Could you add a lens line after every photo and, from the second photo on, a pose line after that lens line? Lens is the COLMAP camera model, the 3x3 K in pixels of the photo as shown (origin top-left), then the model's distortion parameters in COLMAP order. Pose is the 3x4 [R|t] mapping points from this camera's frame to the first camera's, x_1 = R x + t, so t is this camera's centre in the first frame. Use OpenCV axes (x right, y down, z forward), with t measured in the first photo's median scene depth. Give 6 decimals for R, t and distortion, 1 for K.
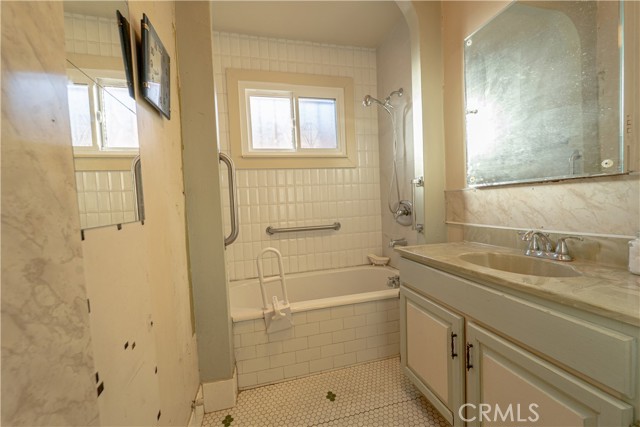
lens RADIAL K [[262.0, 0, 322.5], [0, 262.0, 214.3], [0, 0, 1]] dist [-0.000151, -0.000048]
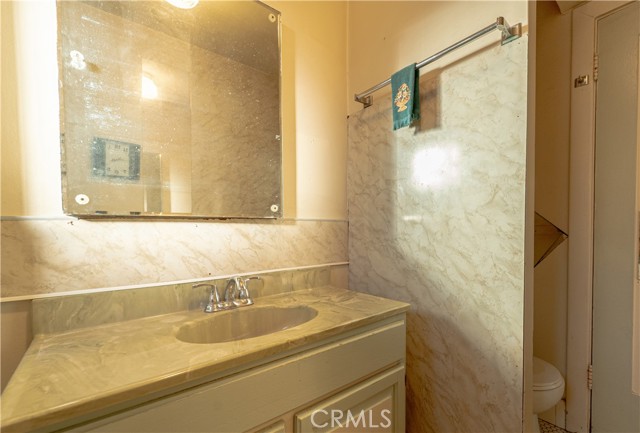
lens RADIAL K [[312.7, 0, 320.2], [0, 312.7, 235.4], [0, 0, 1]] dist [0.000844, 0.000015]
pose [[-0.440874, 0.028576, 0.897114, -0.192400], [0.065003, 0.997885, 0.000159, -0.050612], [-0.895212, 0.058385, -0.441799, 1.181067]]
